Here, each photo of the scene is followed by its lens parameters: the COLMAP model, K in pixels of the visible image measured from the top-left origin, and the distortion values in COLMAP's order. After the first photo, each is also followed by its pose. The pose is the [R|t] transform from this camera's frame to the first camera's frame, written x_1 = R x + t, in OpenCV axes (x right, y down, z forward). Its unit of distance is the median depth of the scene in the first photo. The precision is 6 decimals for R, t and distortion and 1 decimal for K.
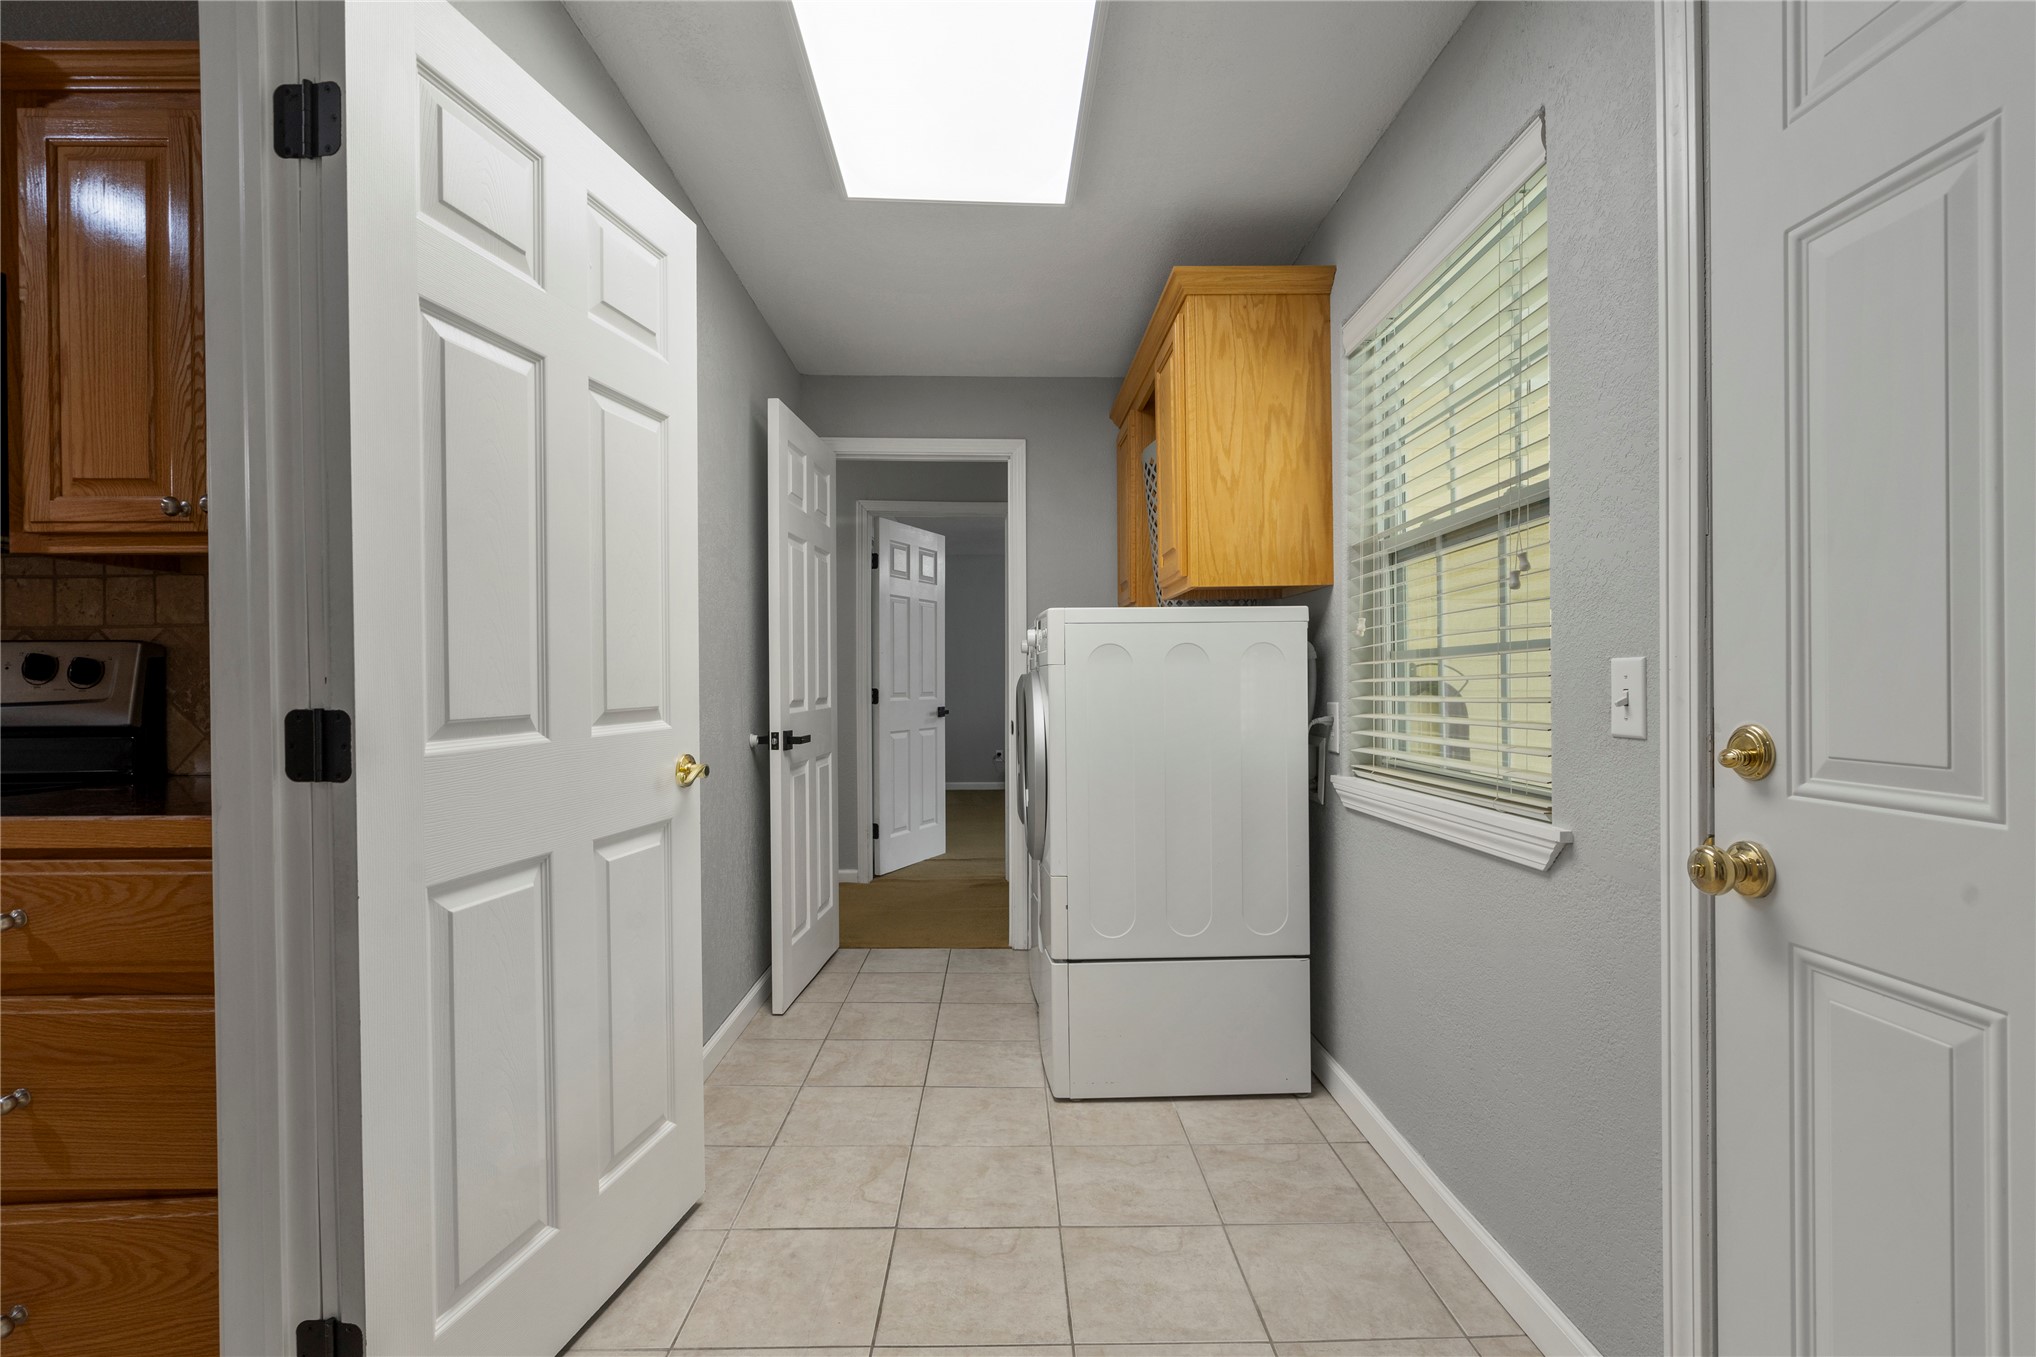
lens RADIAL K [[936.2, 0, 1011.0], [0, 936.2, 687.6], [0, 0, 1]] dist [-0.005351, 0.003816]
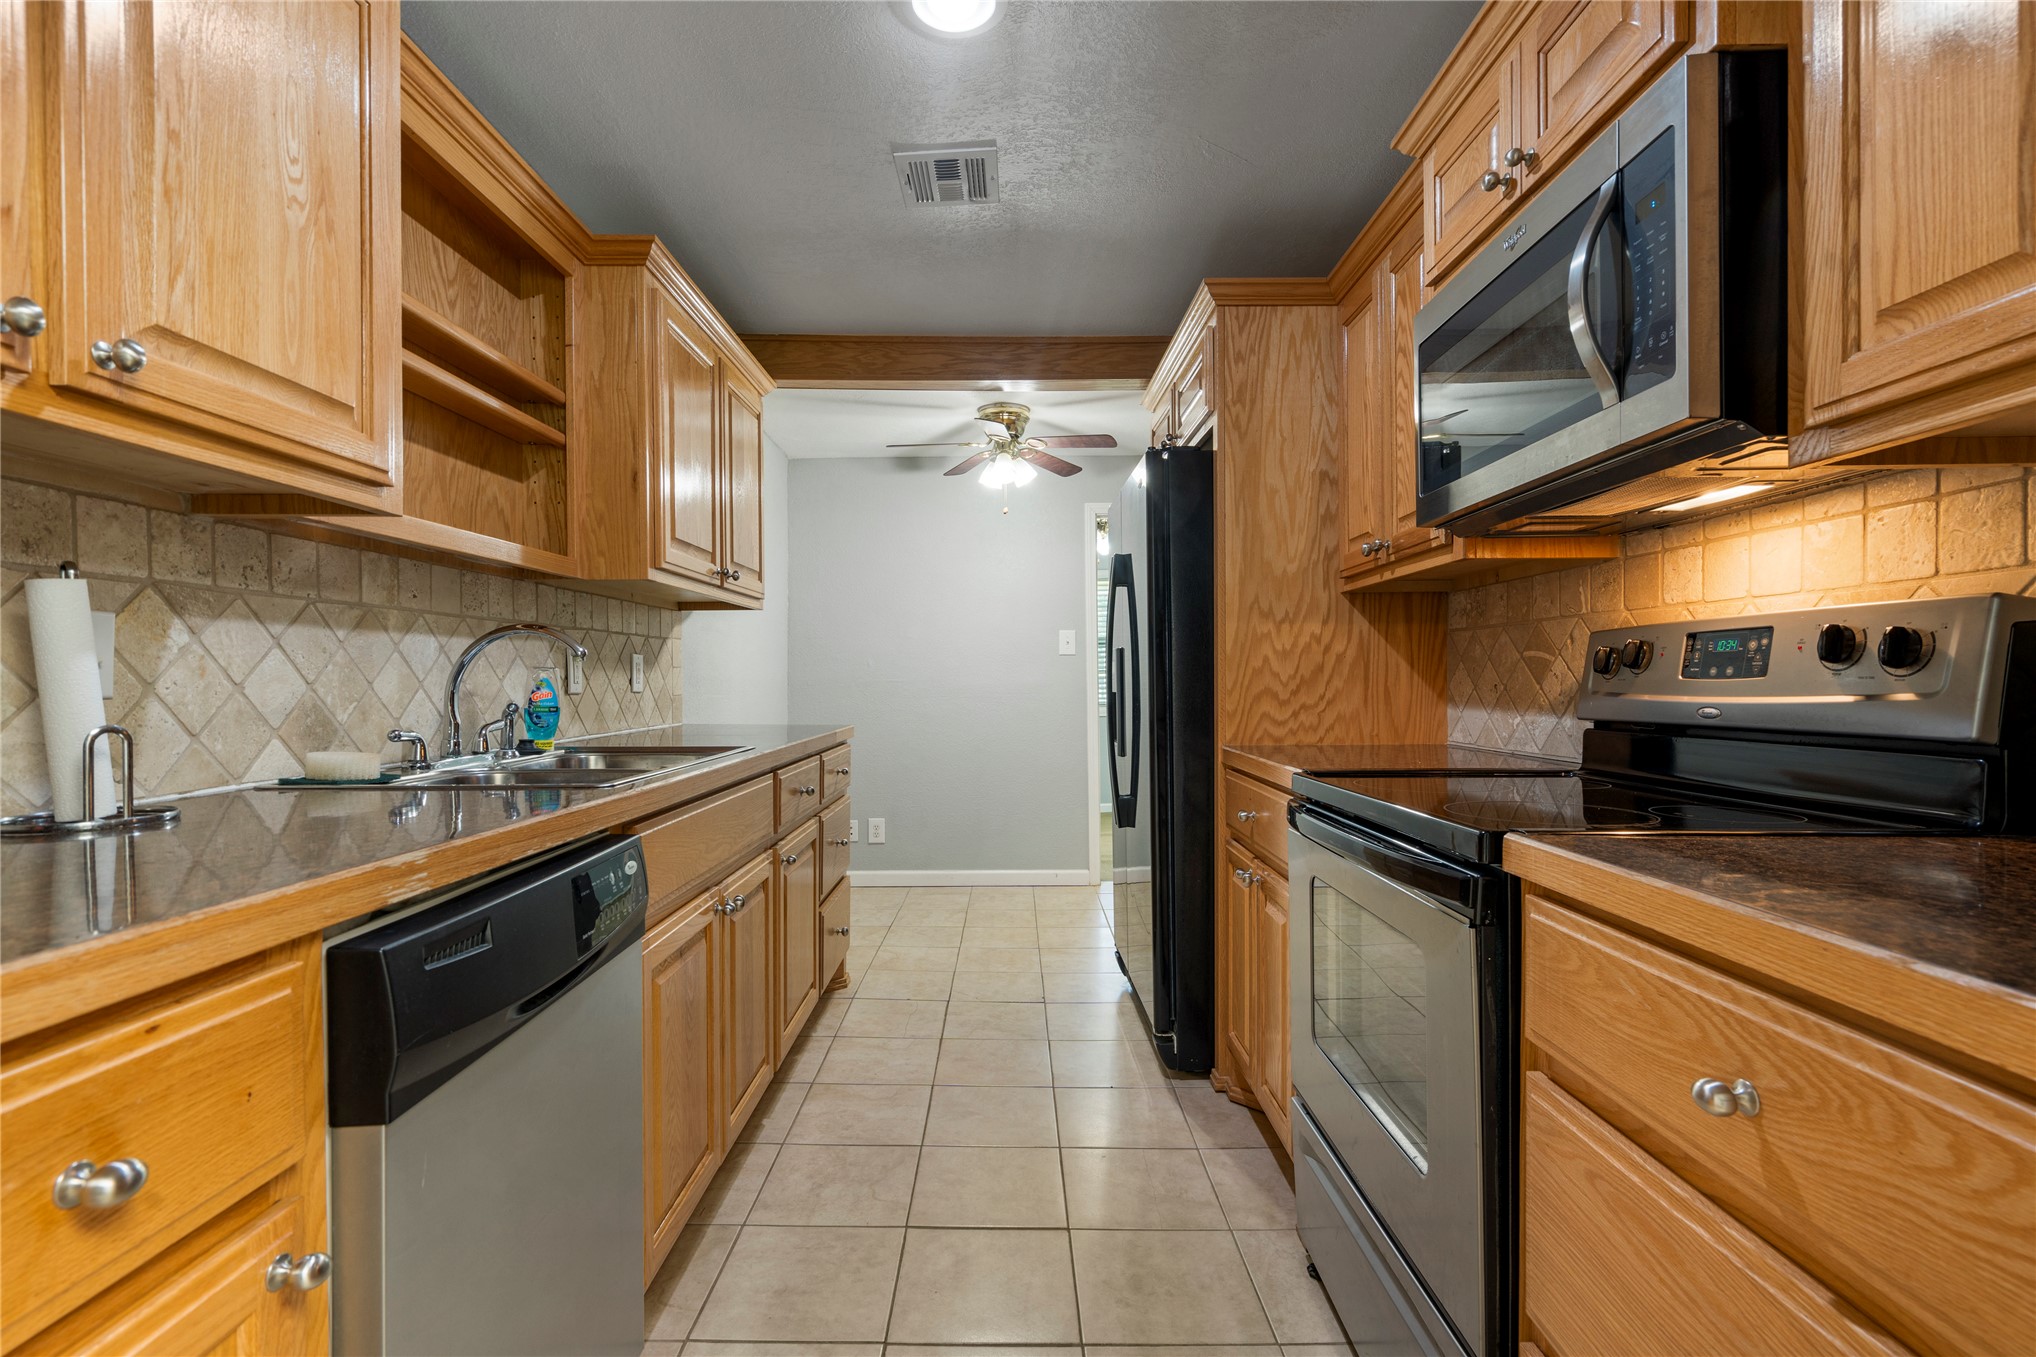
lens RADIAL K [[936.2, 0, 1017.7], [0, 936.2, 686.8], [0, 0, 1]] dist [-0.005351, 0.003816]
pose [[0.009062, 0.011416, -0.999894, -0.424386], [-0.003183, 0.999930, 0.011388, 0.003613], [0.999954, 0.003079, 0.009098, 0.461033]]
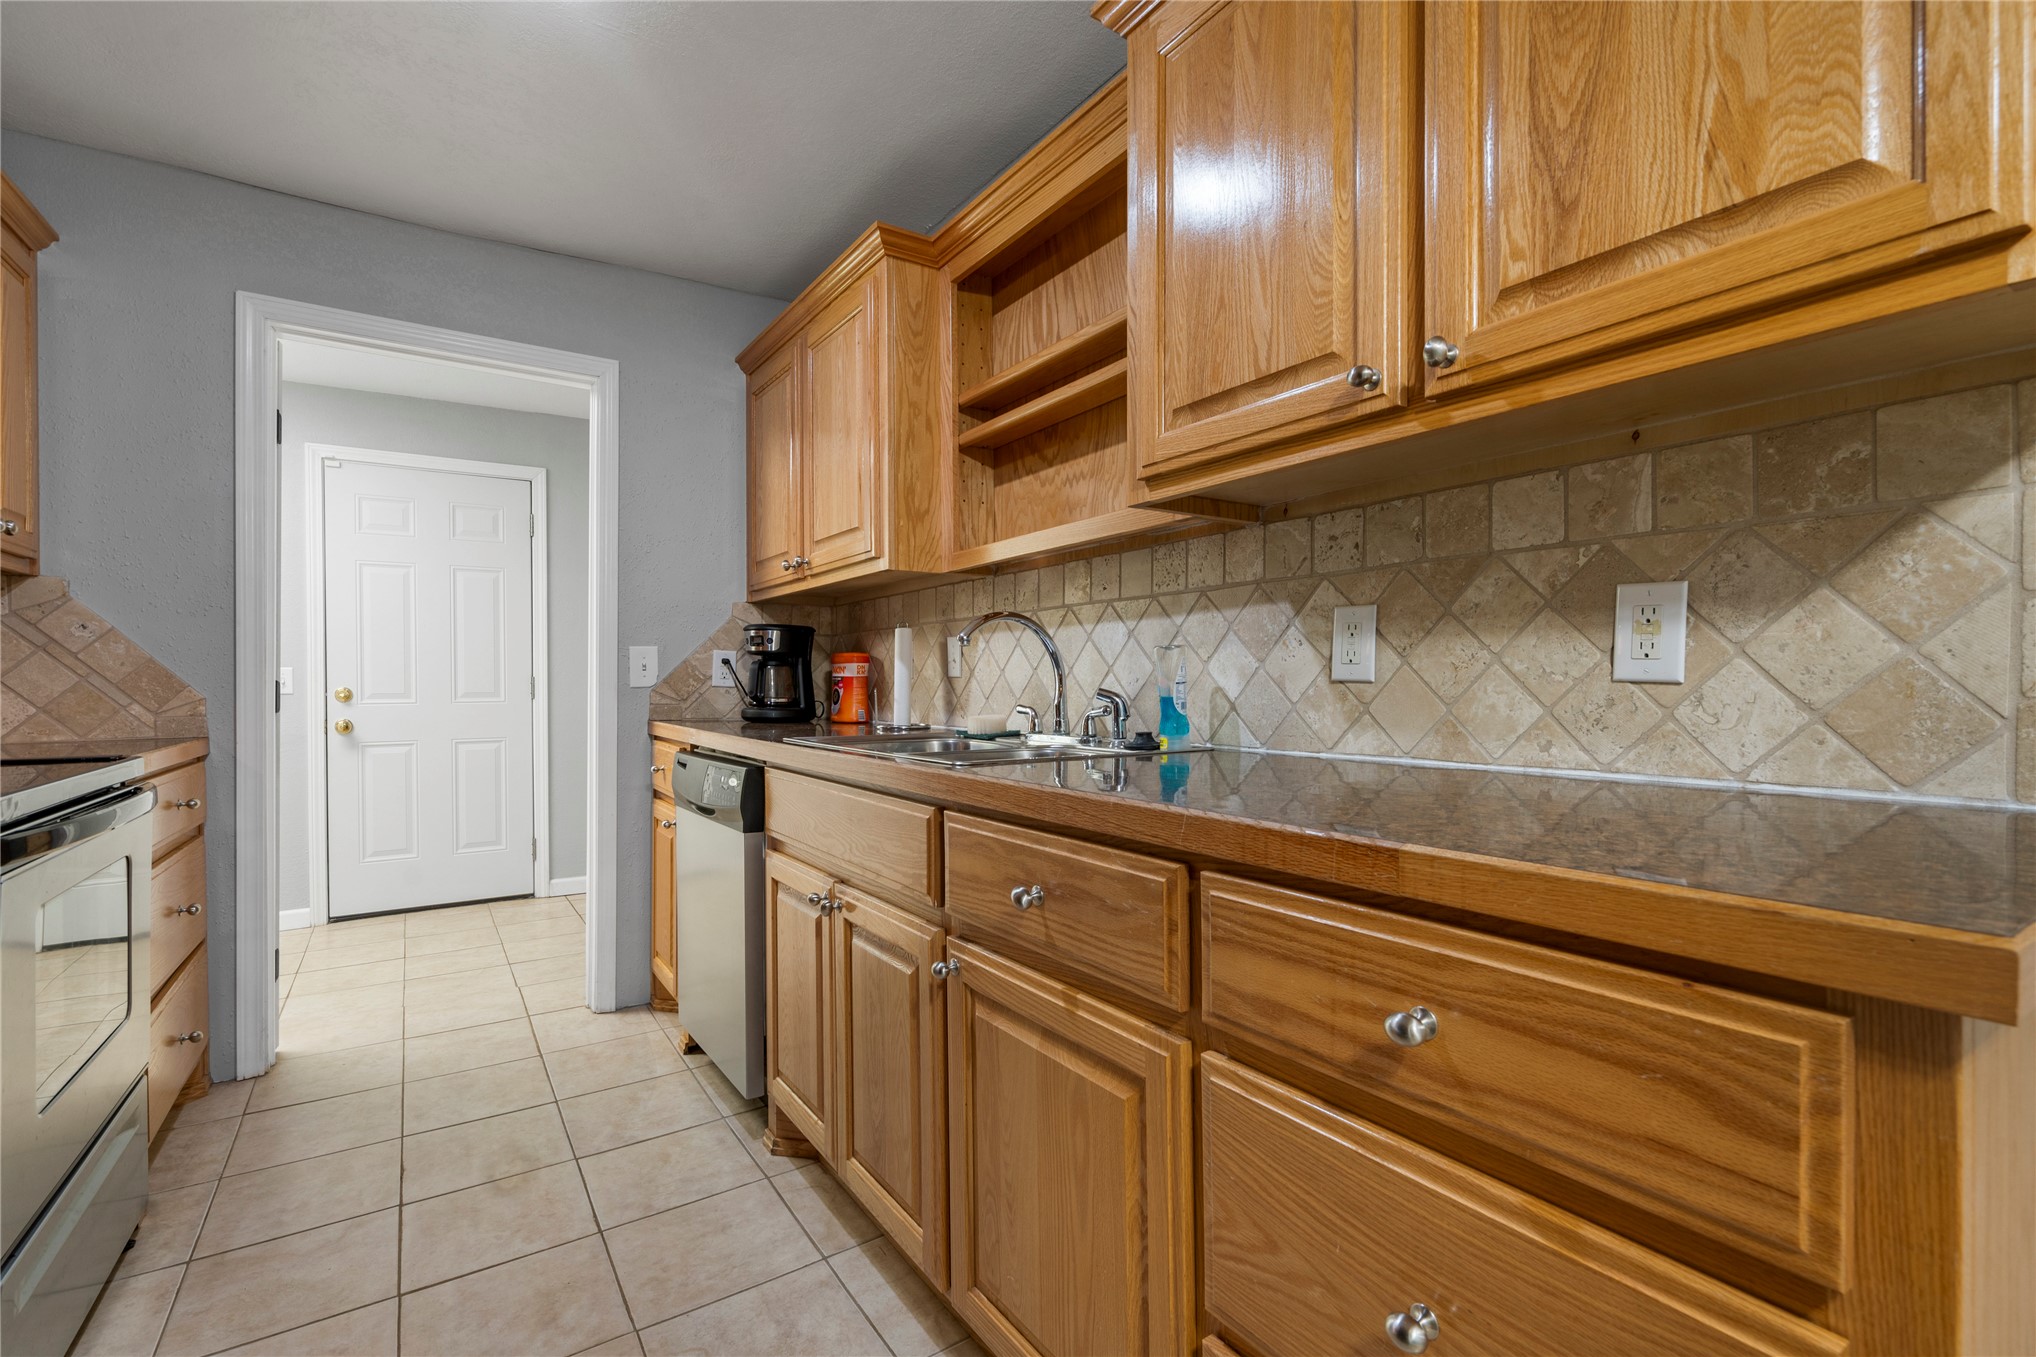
lens RADIAL K [[936.2, 0, 1014.9], [0, 936.2, 687.8], [0, 0, 1]] dist [-0.005351, 0.003816]
pose [[-0.545561, 0.000441, 0.838071, -2.471108], [0.011029, 0.999917, 0.006653, 0.030770], [-0.837999, 0.012873, -0.545521, 0.520656]]
